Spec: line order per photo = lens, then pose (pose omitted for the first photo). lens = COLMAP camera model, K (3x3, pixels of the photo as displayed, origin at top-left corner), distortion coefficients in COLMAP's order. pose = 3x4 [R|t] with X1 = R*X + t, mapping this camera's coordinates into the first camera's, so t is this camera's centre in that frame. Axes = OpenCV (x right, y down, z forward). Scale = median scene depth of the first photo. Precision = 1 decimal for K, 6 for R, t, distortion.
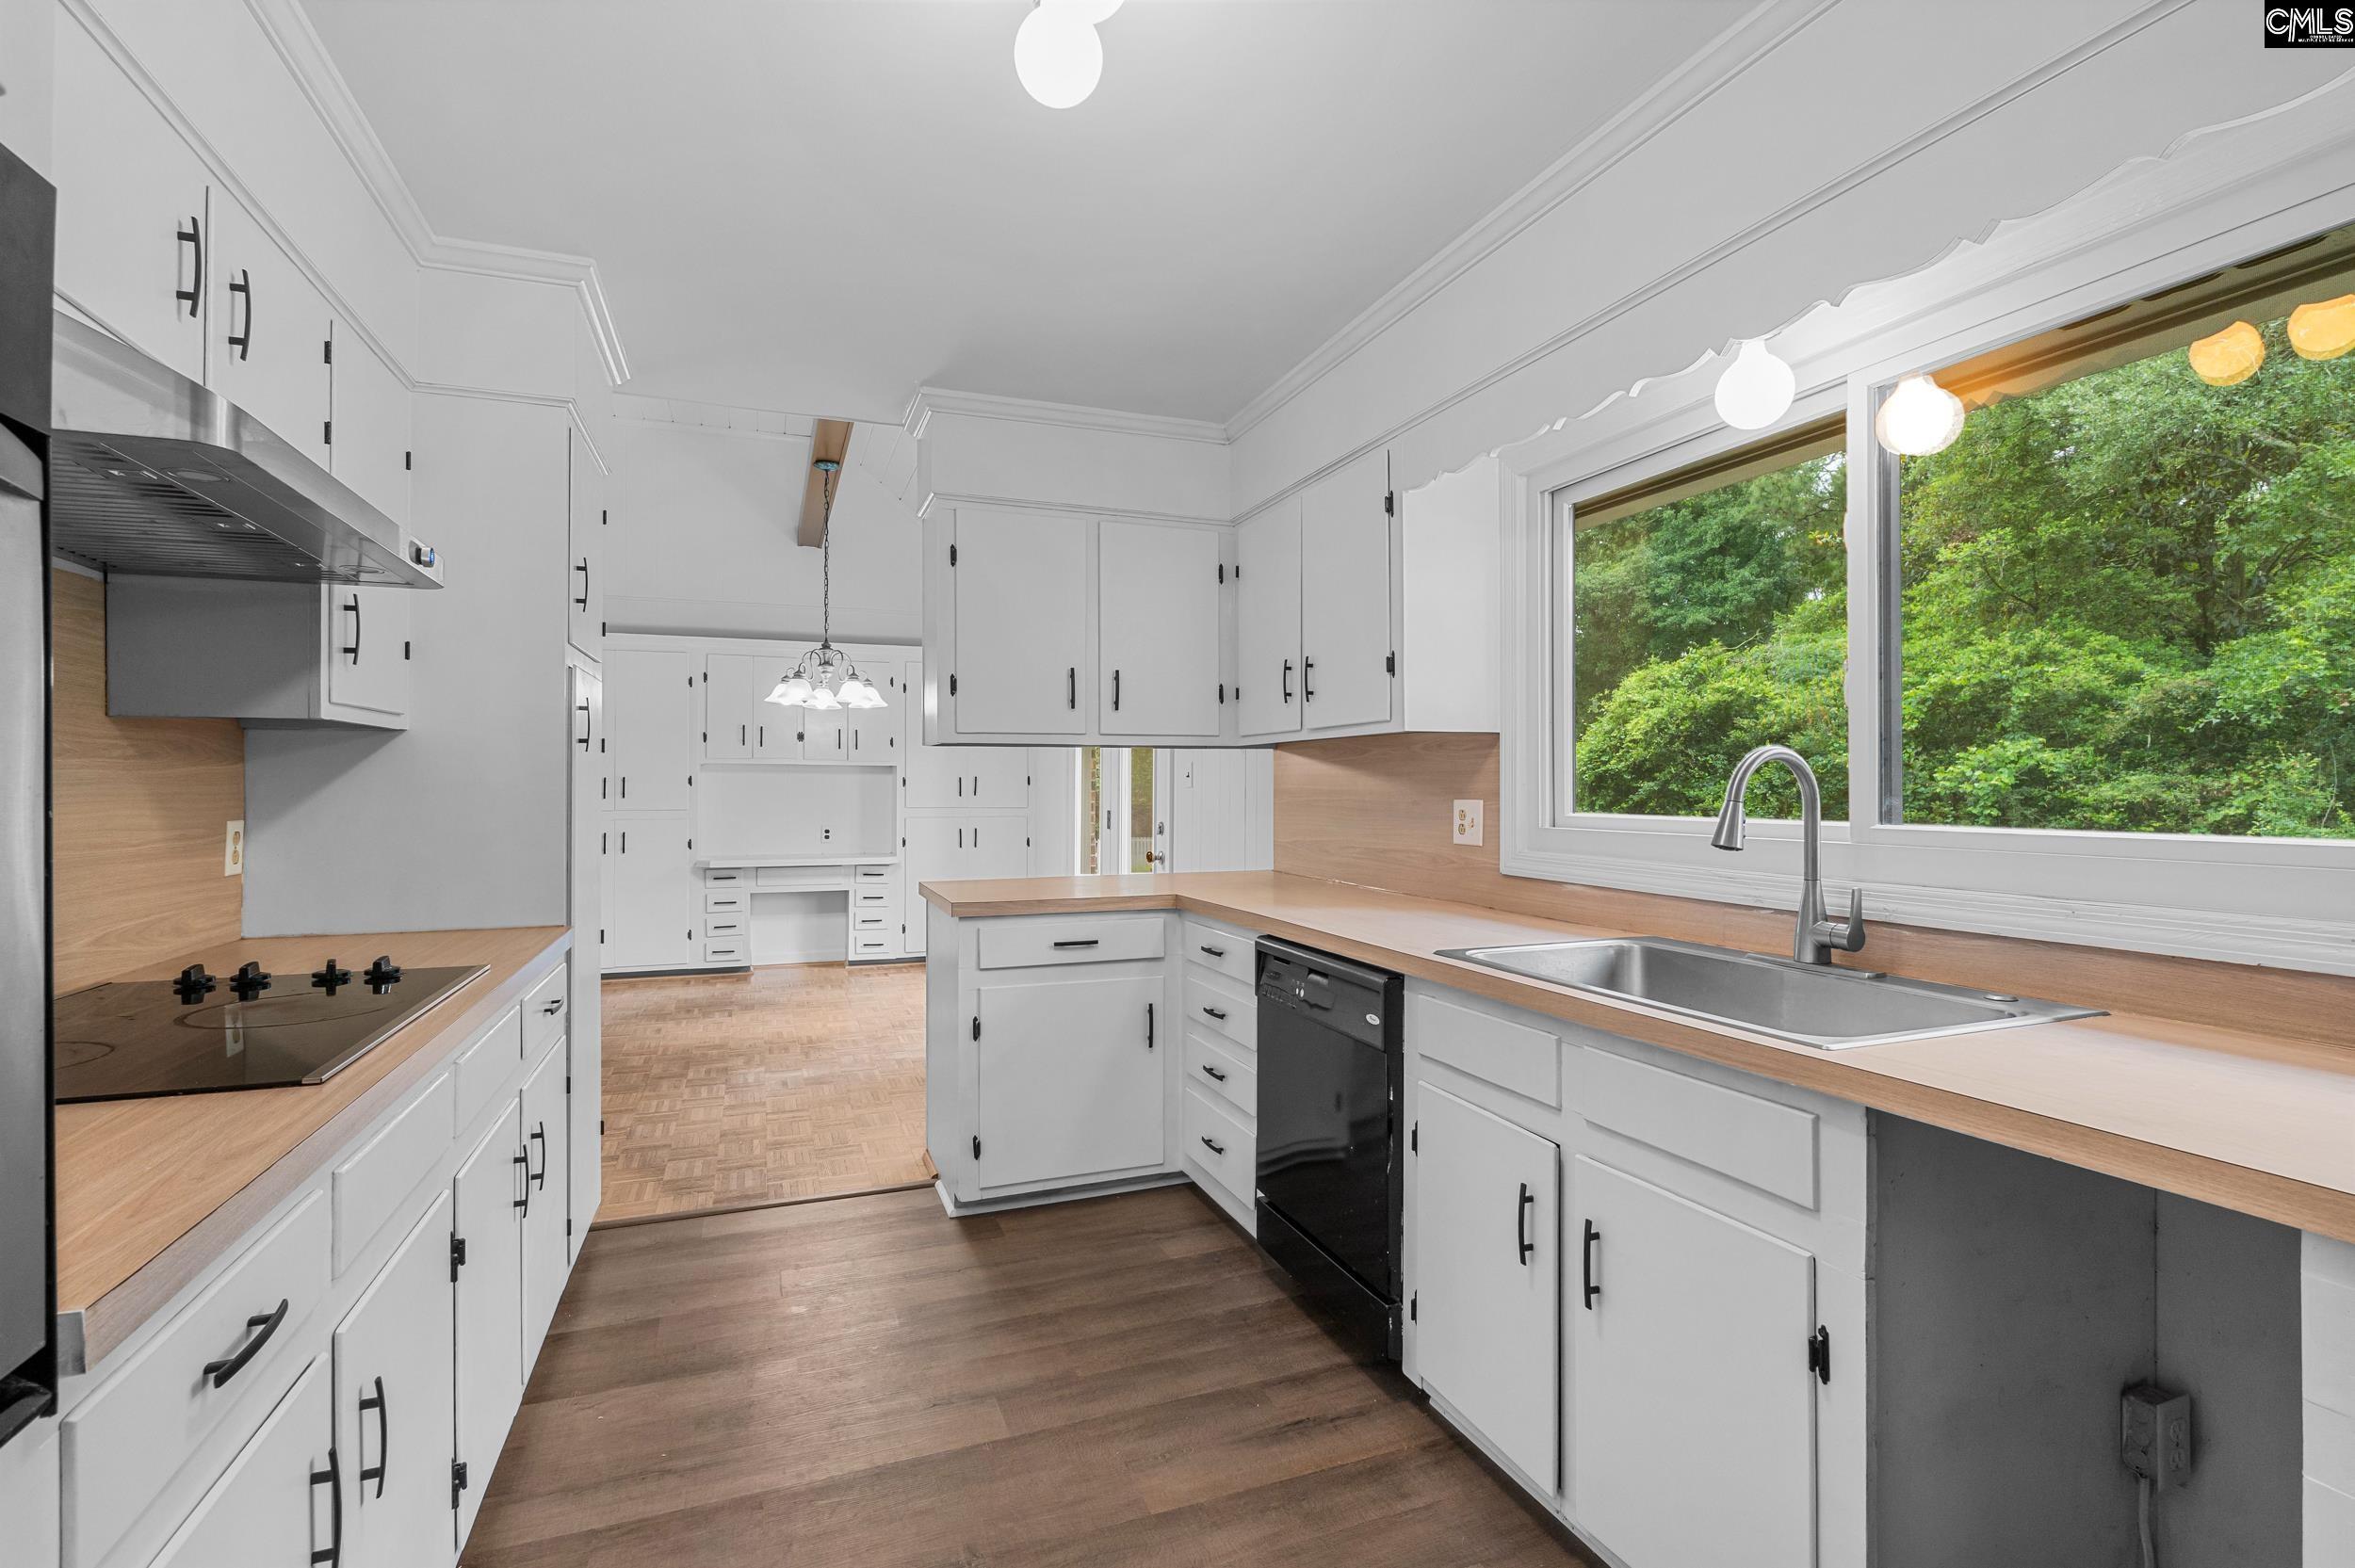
lens RADIAL K [[1085.9, 0, 1169.6], [0, 1085.9, 784.6], [0, 0, 1]] dist [-0.012187, 0.001746]
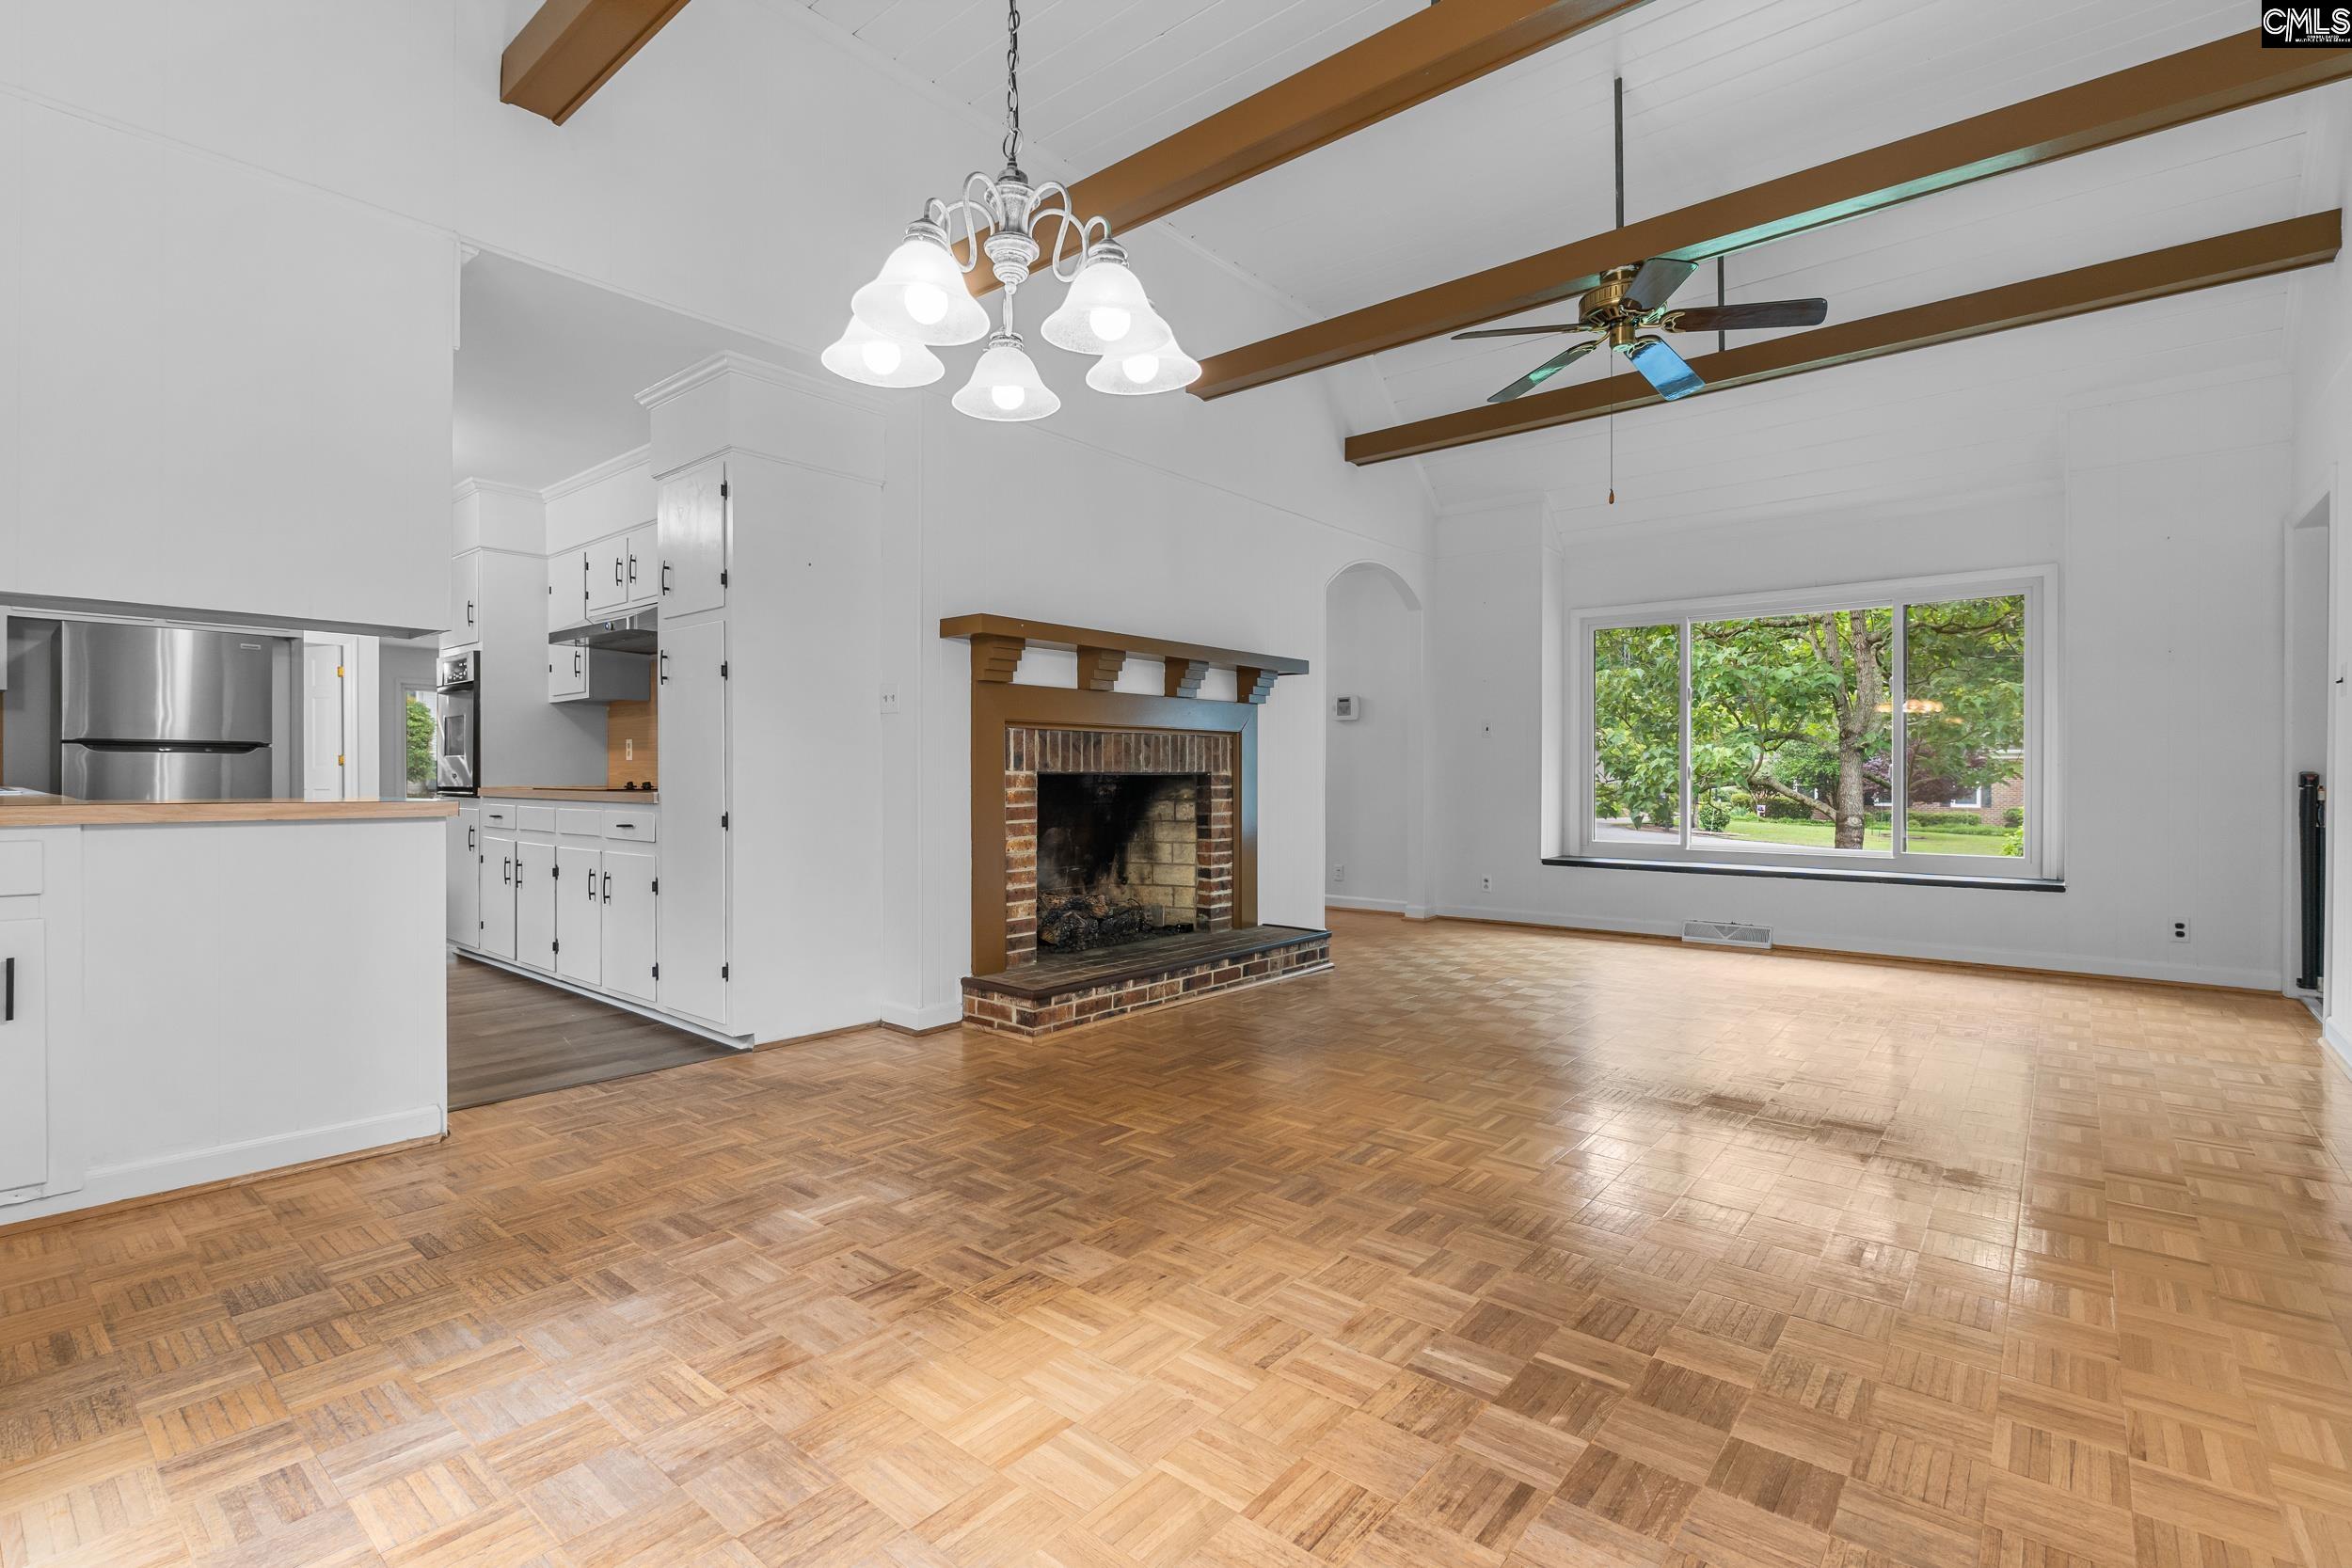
lens RADIAL K [[1084.5, 0, 1167.6], [0, 1084.5, 782.0], [0, 0, 1]] dist [-0.012187, 0.001746]
pose [[-0.875114, 0.001994, -0.483913, -0.326331], [-0.003350, 0.999943, 0.010178, 0.072454], [0.483906, 0.010528, -0.875057, 2.081951]]
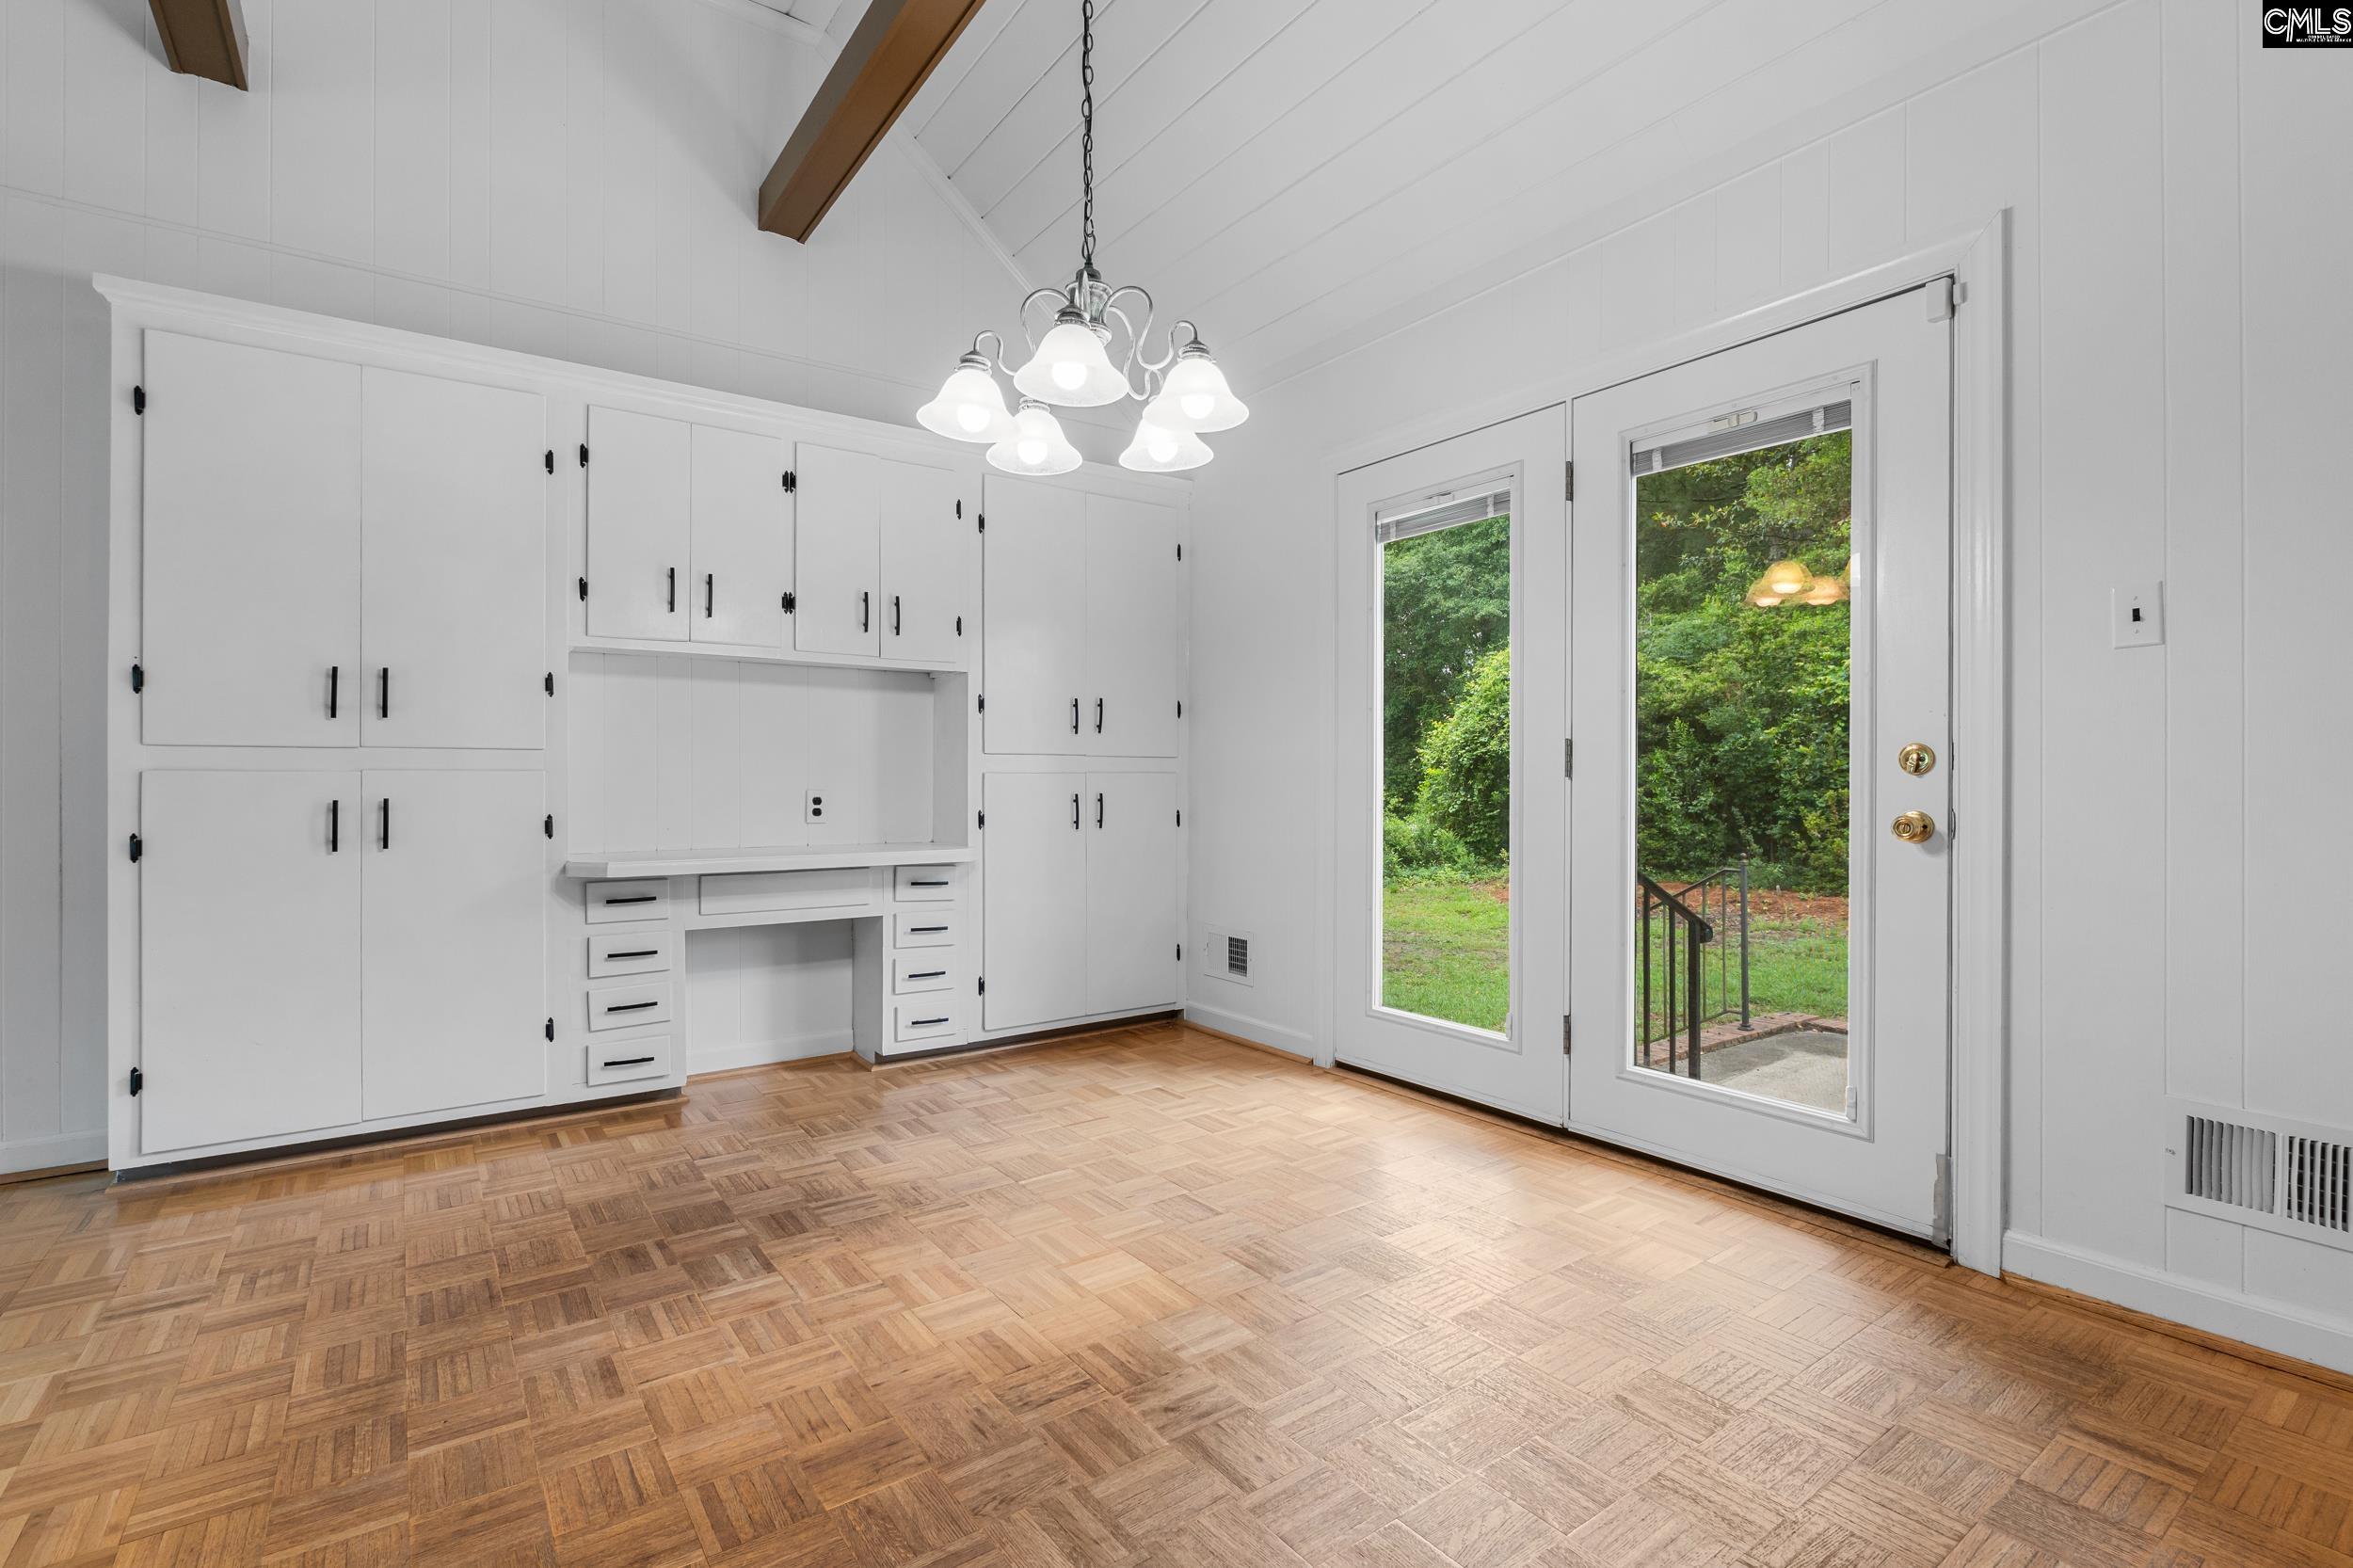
lens RADIAL K [[1085.1, 0, 1173.8], [0, 1085.1, 782.6], [0, 0, 1]] dist [-0.012187, 0.001746]
pose [[0.966800, -0.002771, 0.255519, -0.615843], [0.002557, 0.999996, 0.001169, 0.074367], [-0.255521, -0.000477, 0.966803, 1.011009]]
